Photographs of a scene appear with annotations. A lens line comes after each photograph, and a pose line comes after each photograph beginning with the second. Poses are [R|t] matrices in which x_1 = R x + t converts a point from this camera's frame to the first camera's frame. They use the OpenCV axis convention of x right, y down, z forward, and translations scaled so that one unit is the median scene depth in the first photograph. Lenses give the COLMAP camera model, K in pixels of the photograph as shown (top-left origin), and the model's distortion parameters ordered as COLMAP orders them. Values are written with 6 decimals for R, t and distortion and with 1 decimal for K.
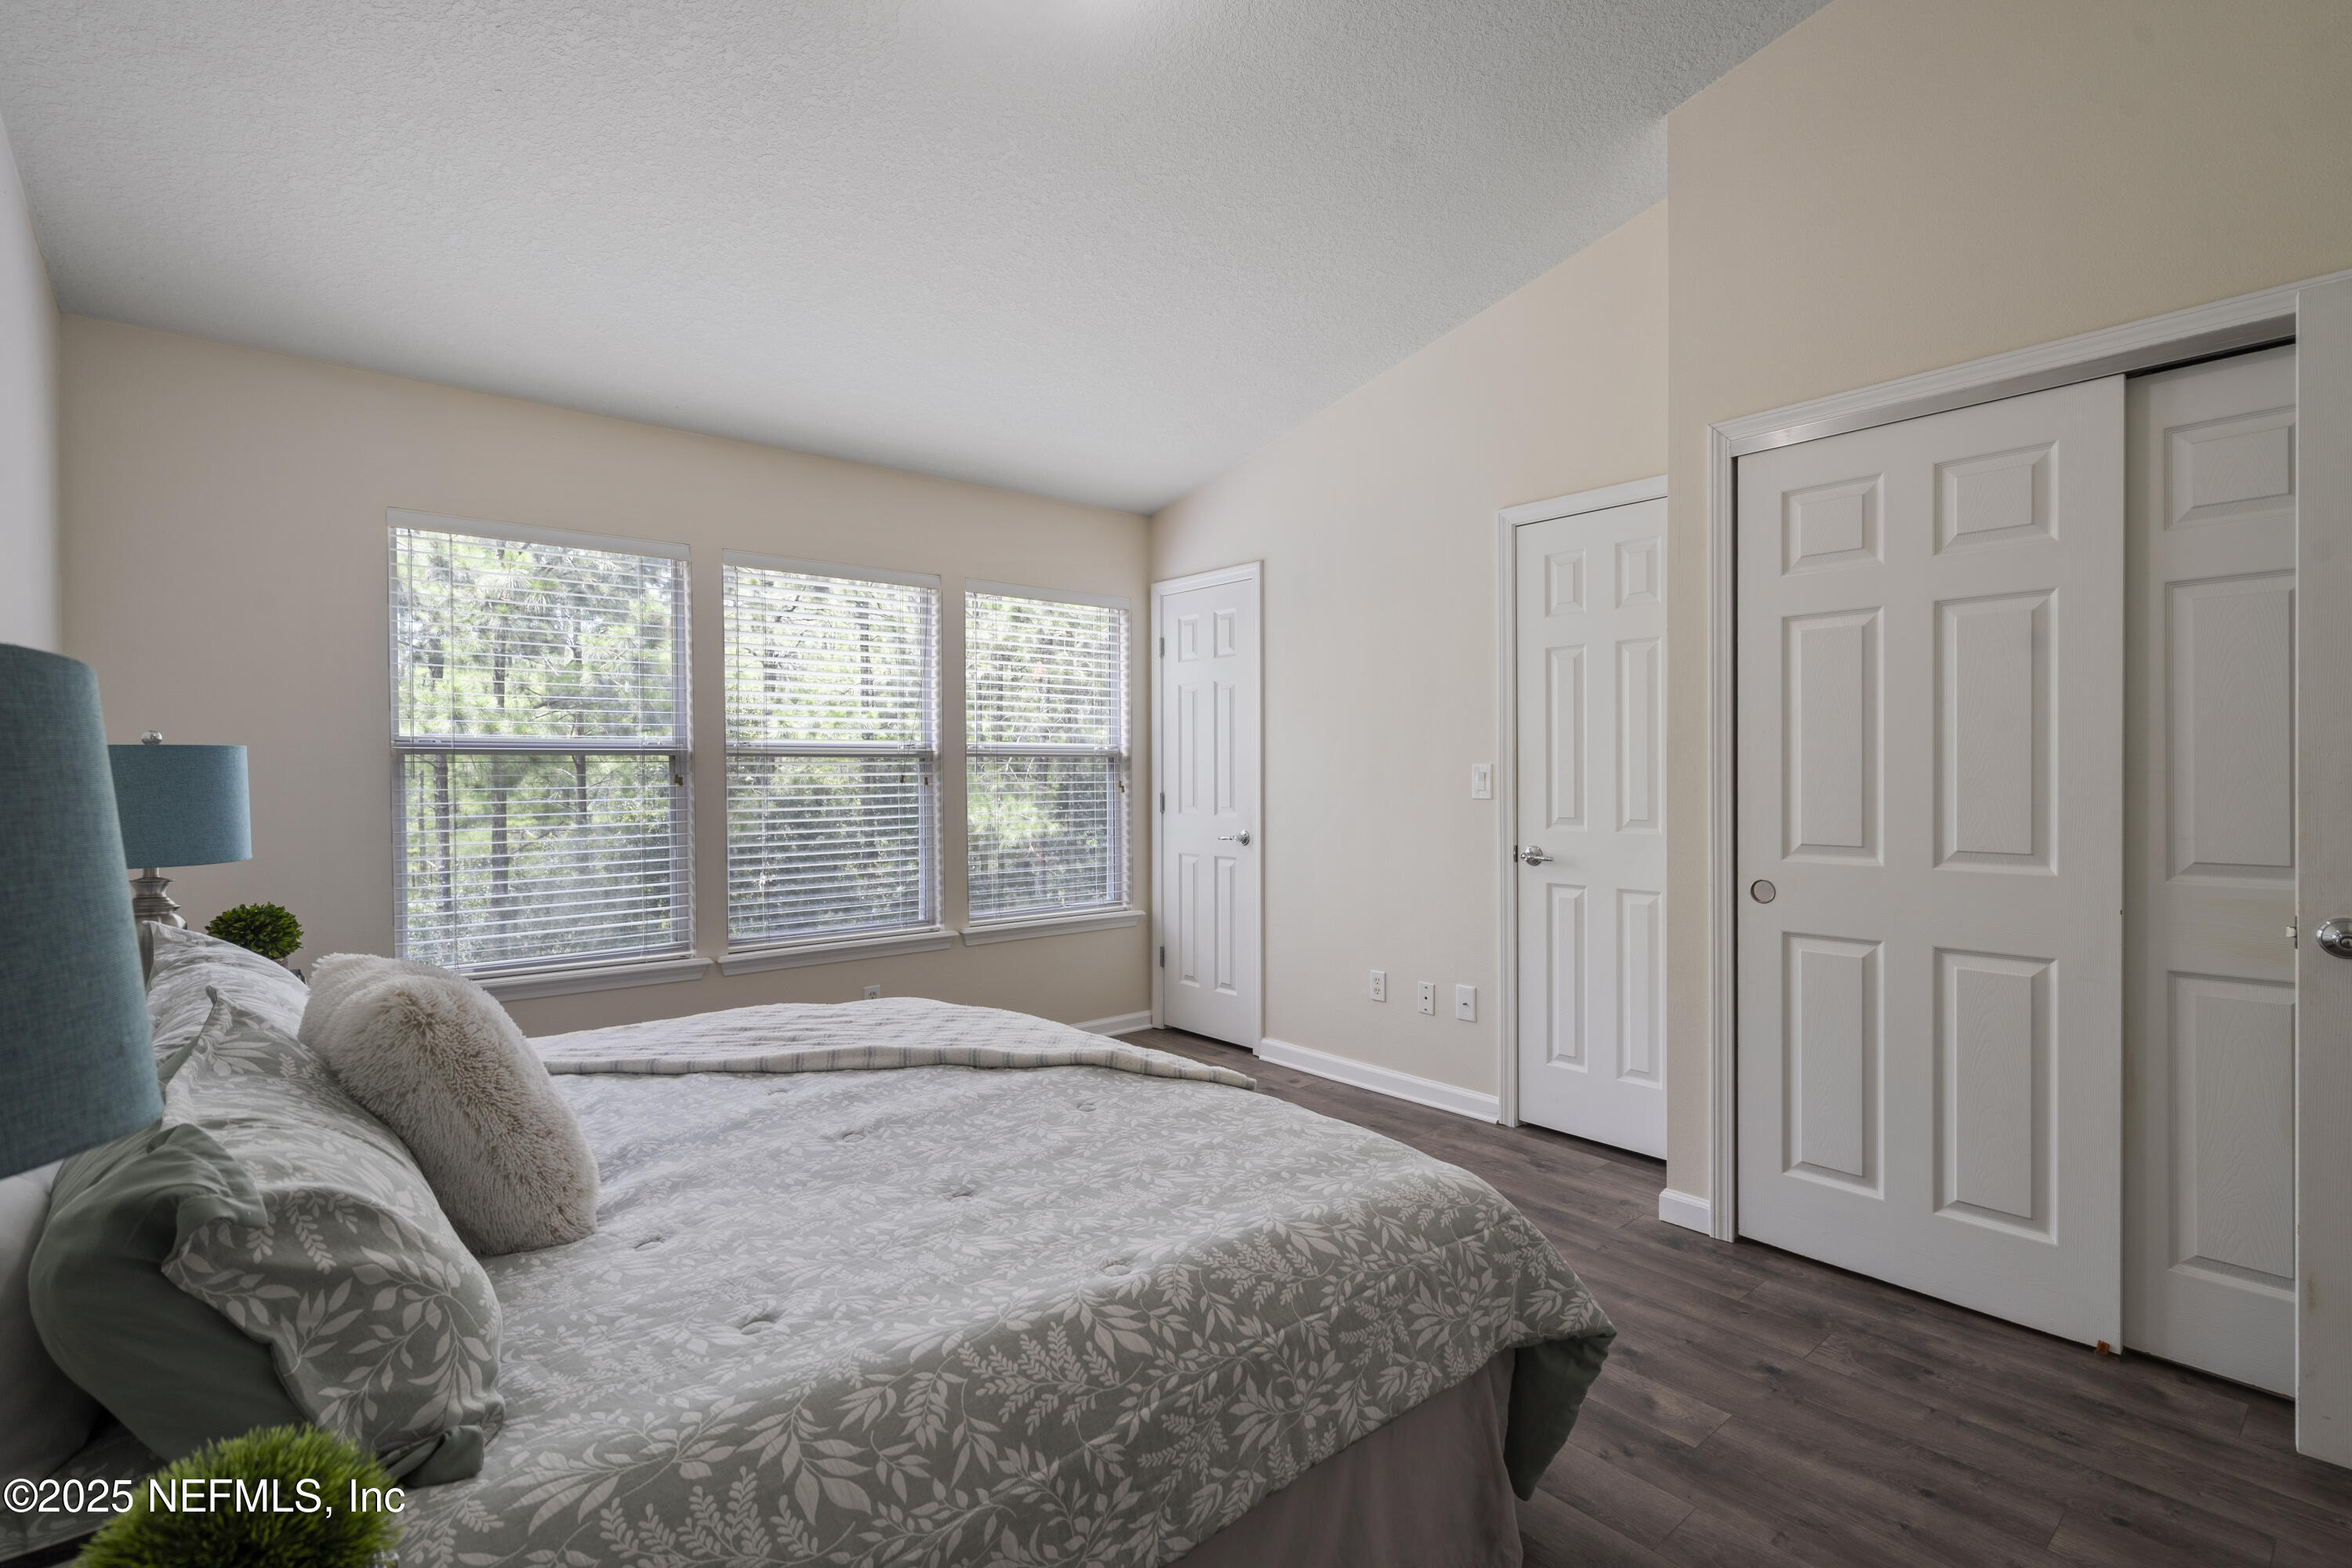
lens RADIAL K [[1062.9, 0, 1179.7], [0, 1062.9, 778.3], [0, 0, 1]] dist [-0.002376, 0.001231]
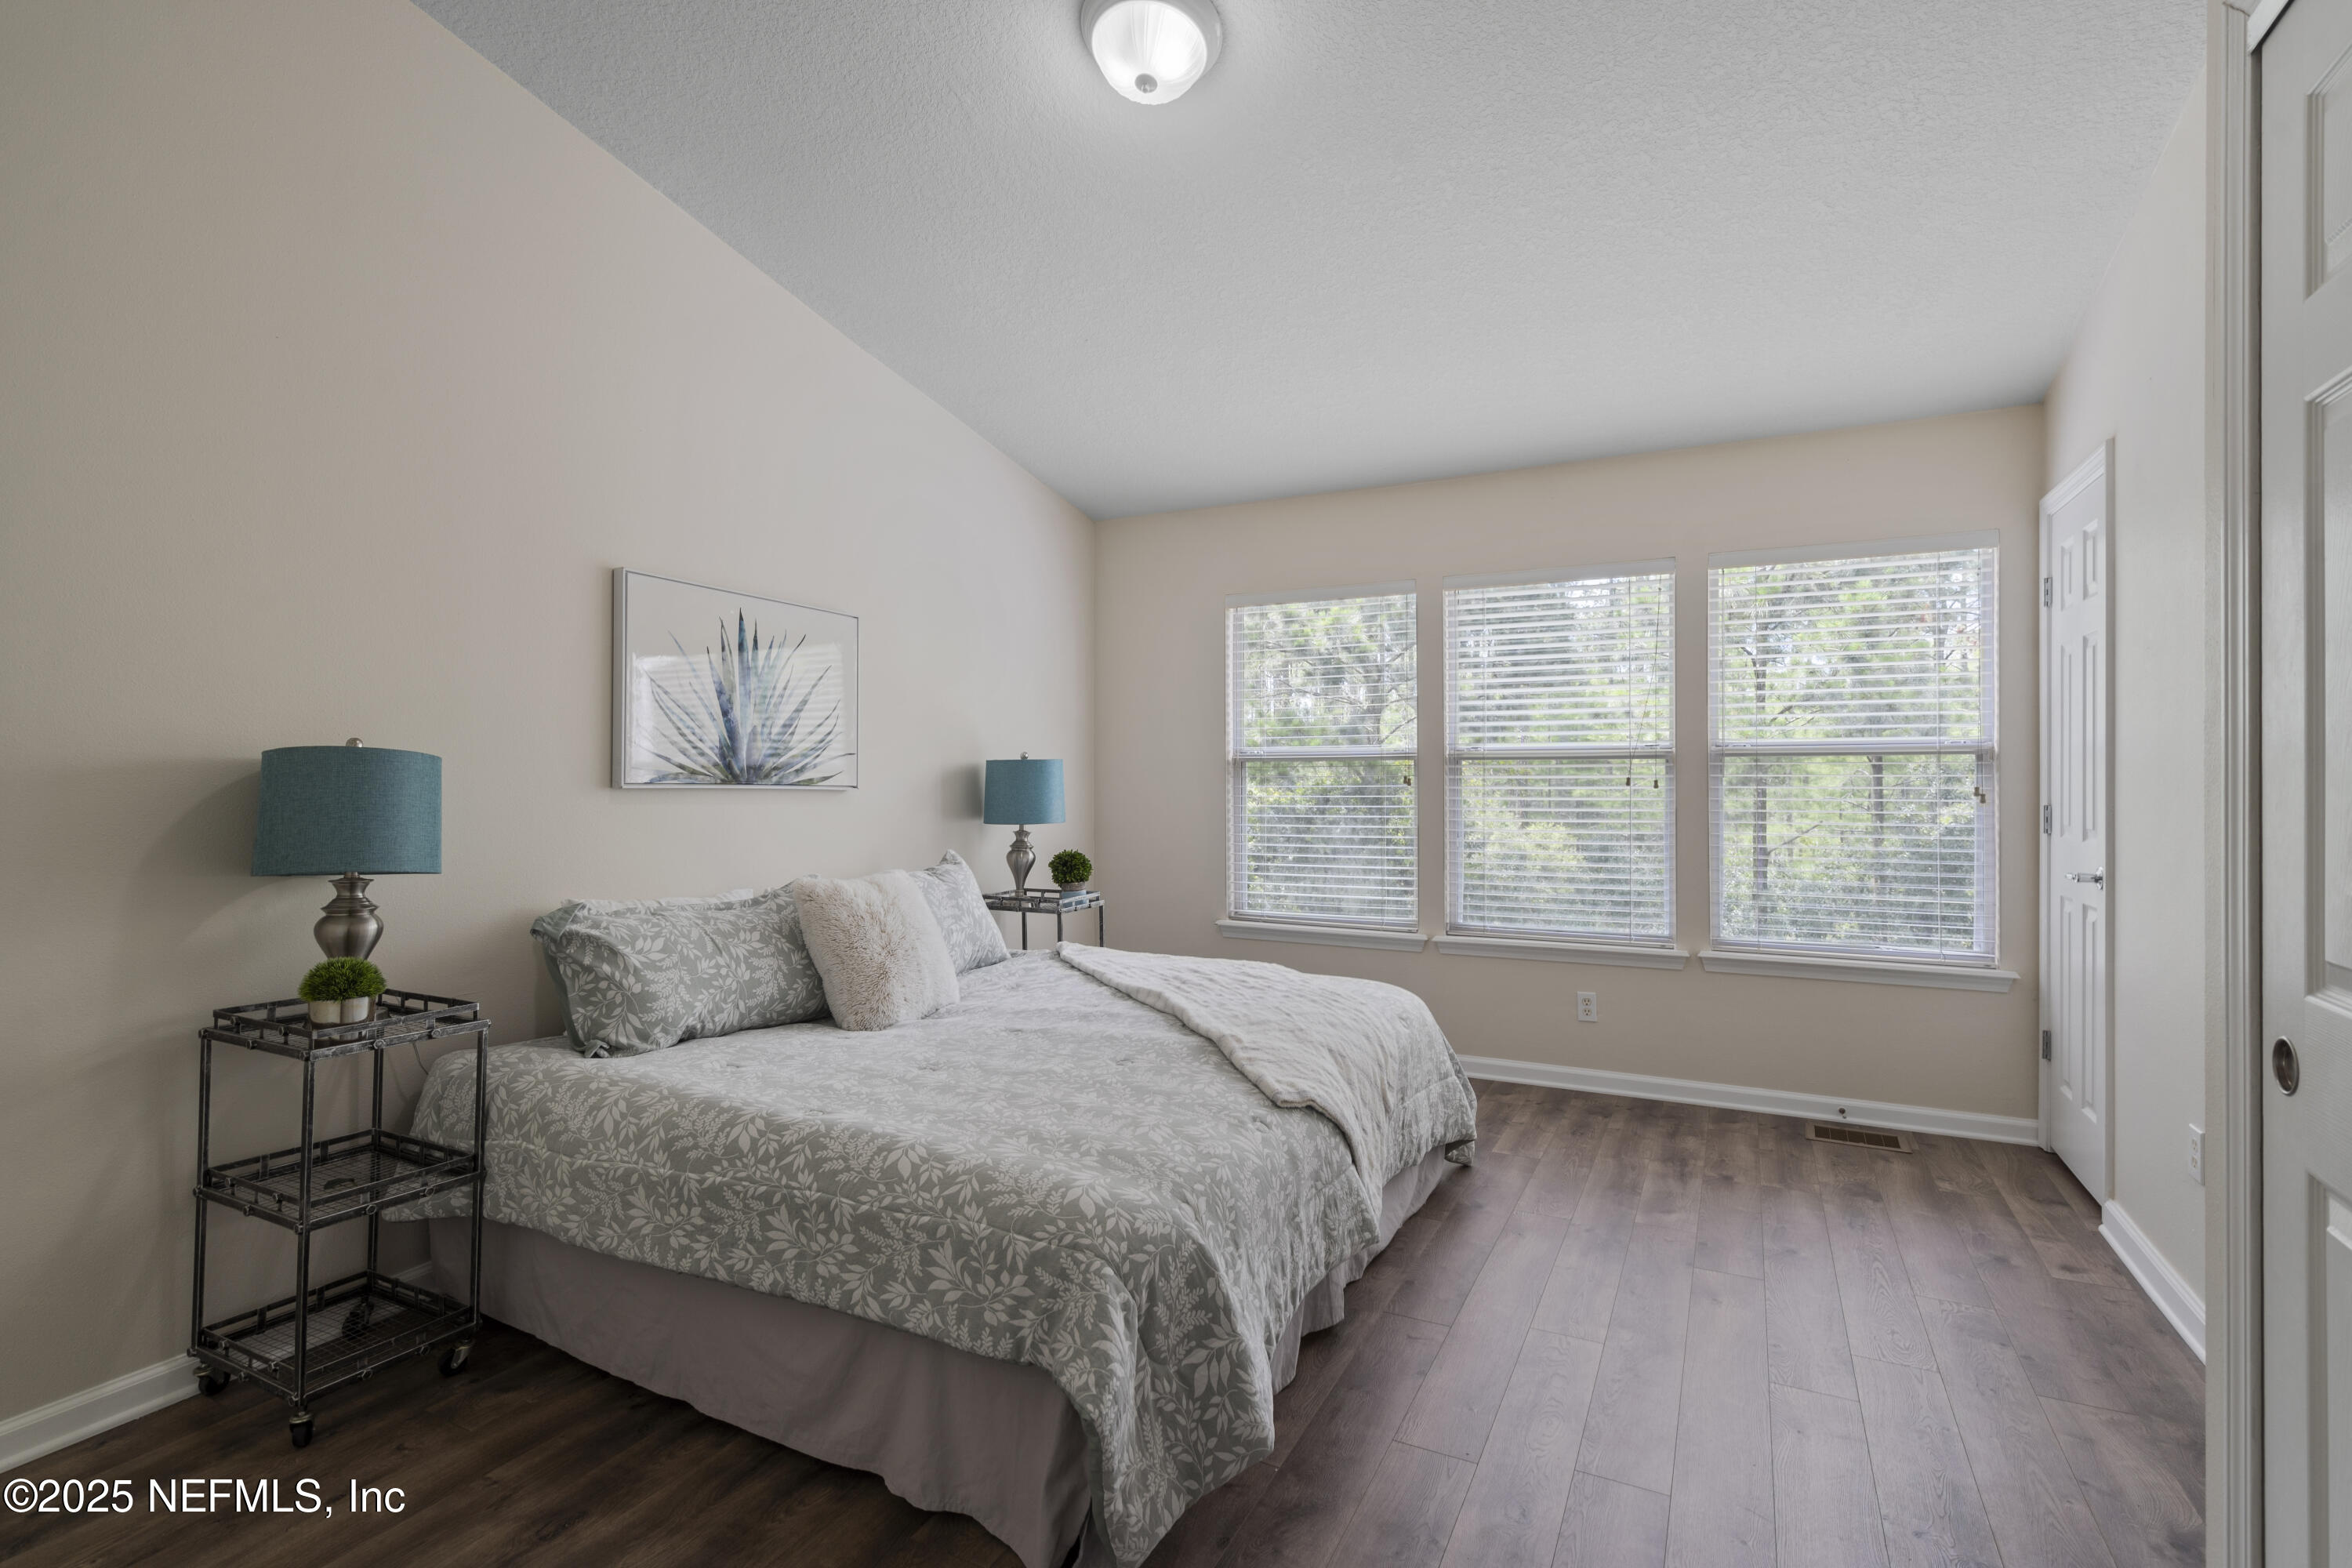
lens RADIAL K [[1062.9, 0, 1179.7], [0, 1062.9, 778.3], [0, 0, 1]] dist [-0.002376, 0.001231]
pose [[0.408770, 0.006018, -0.912618, 1.302658], [-0.004829, 0.999979, 0.004432, -0.011252], [0.912625, 0.002595, 0.408790, 0.748630]]
